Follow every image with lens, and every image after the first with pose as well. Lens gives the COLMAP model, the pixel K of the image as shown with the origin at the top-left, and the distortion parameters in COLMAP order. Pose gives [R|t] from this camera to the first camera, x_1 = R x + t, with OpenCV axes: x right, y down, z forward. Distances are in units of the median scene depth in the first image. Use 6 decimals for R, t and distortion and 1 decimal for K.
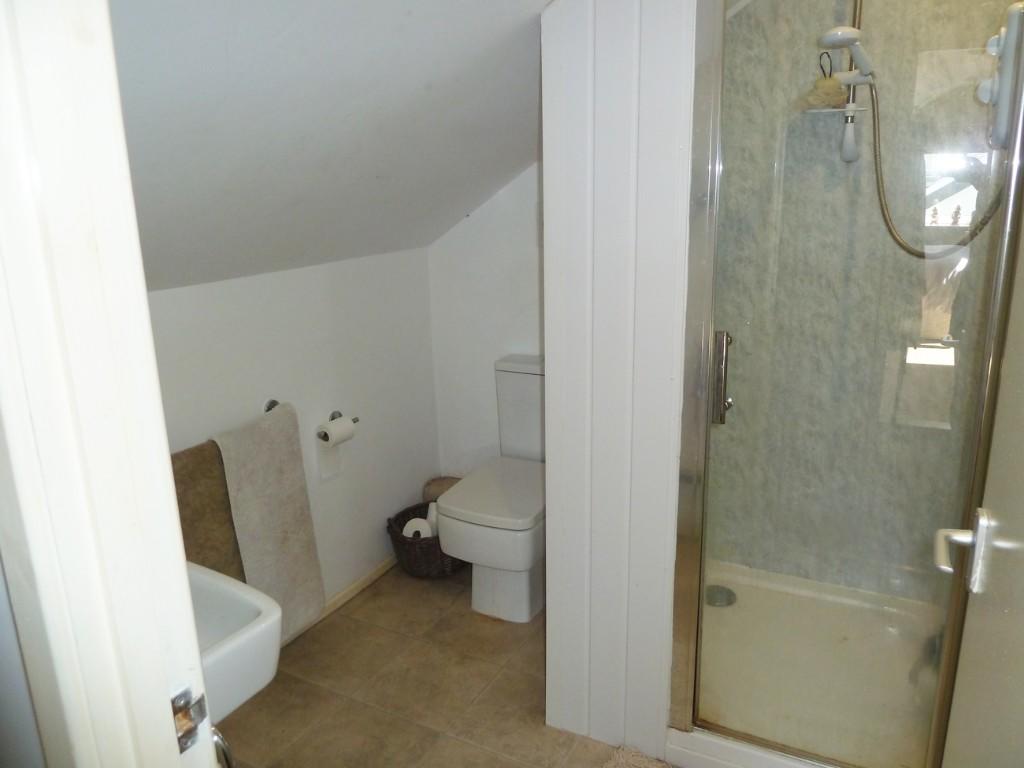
lens RADIAL K [[772.9, 0, 512.2], [0, 772.9, 382.5], [0, 0, 1]] dist [-0.039715, 0.019929]
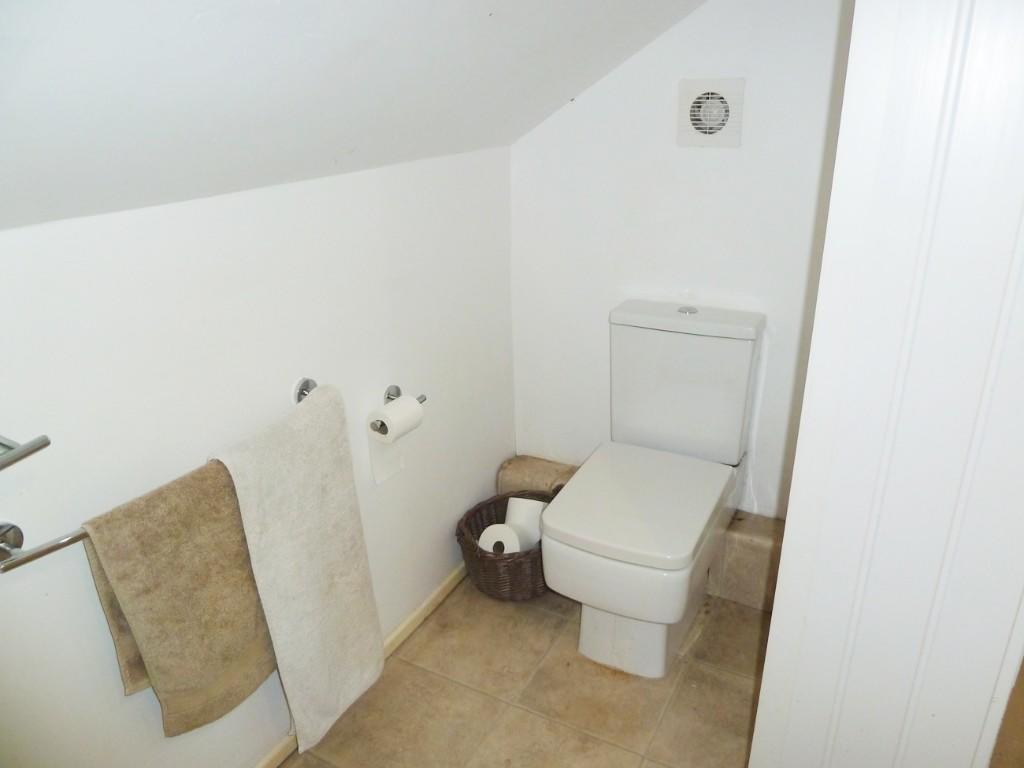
lens RADIAL K [[772.9, 0, 512.7], [0, 772.9, 385.3], [0, 0, 1]] dist [-0.039715, 0.019929]
pose [[0.999979, 0.006472, 0.000042, -0.124973], [-0.006433, 0.993305, 0.115340, -0.045782], [0.000704, -0.115338, 0.993326, 0.320603]]
